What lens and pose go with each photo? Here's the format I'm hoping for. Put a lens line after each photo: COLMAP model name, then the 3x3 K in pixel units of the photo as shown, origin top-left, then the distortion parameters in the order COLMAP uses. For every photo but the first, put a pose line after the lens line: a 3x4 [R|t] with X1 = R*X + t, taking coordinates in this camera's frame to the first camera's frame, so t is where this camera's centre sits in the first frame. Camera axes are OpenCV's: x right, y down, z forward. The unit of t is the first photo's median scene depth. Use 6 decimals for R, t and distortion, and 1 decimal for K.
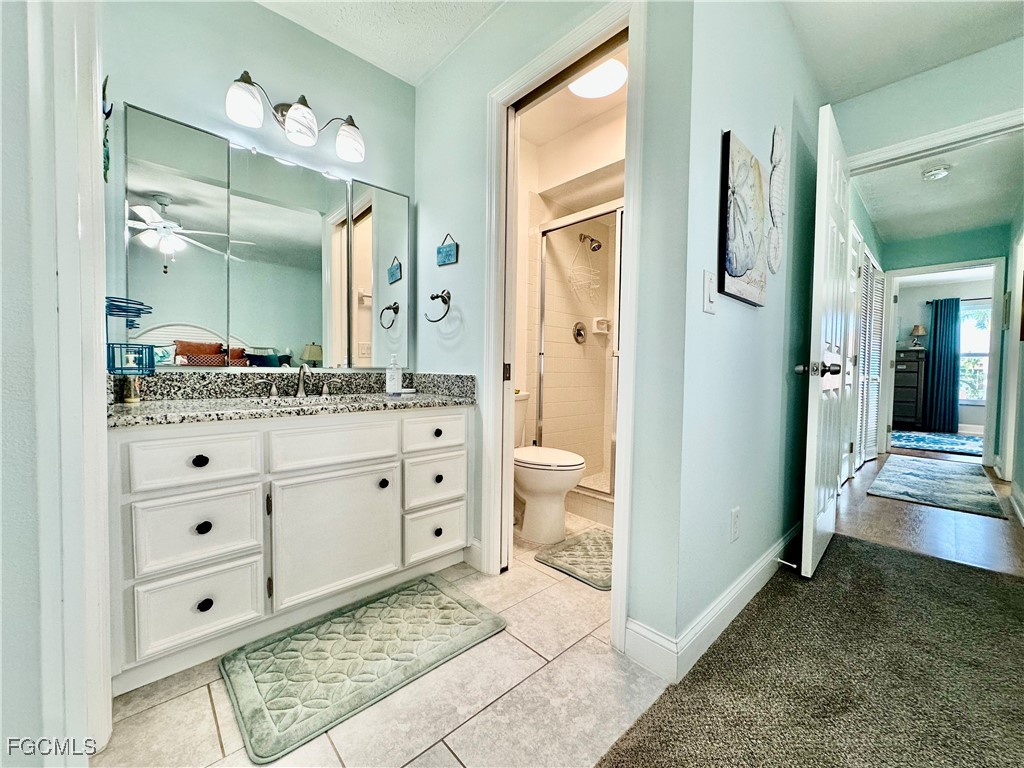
lens RADIAL K [[408.7, 0, 512.9], [0, 408.7, 384.3], [0, 0, 1]] dist [0.002512, -0.000538]
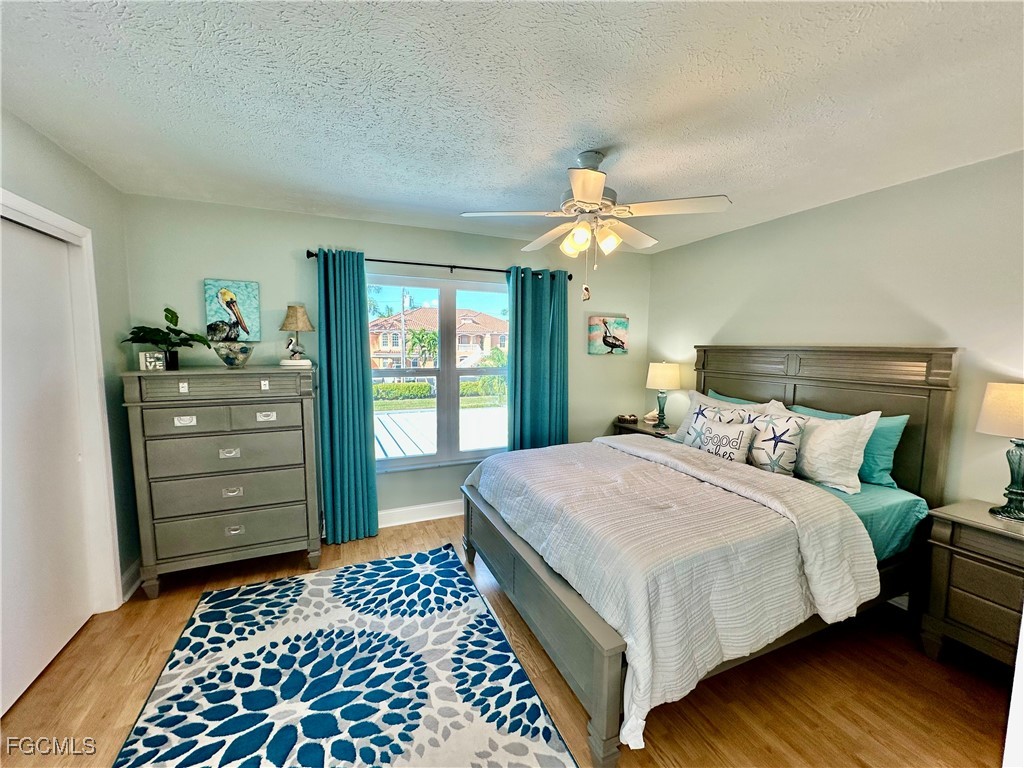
lens RADIAL K [[408.7, 0, 512.8], [0, 408.7, 384.6], [0, 0, 1]] dist [0.002512, -0.000538]
pose [[0.332316, -0.099787, 0.937874, 0.680807], [0.031777, 0.995007, 0.094606, -0.099148], [-0.942633, -0.001637, 0.333828, 0.668627]]
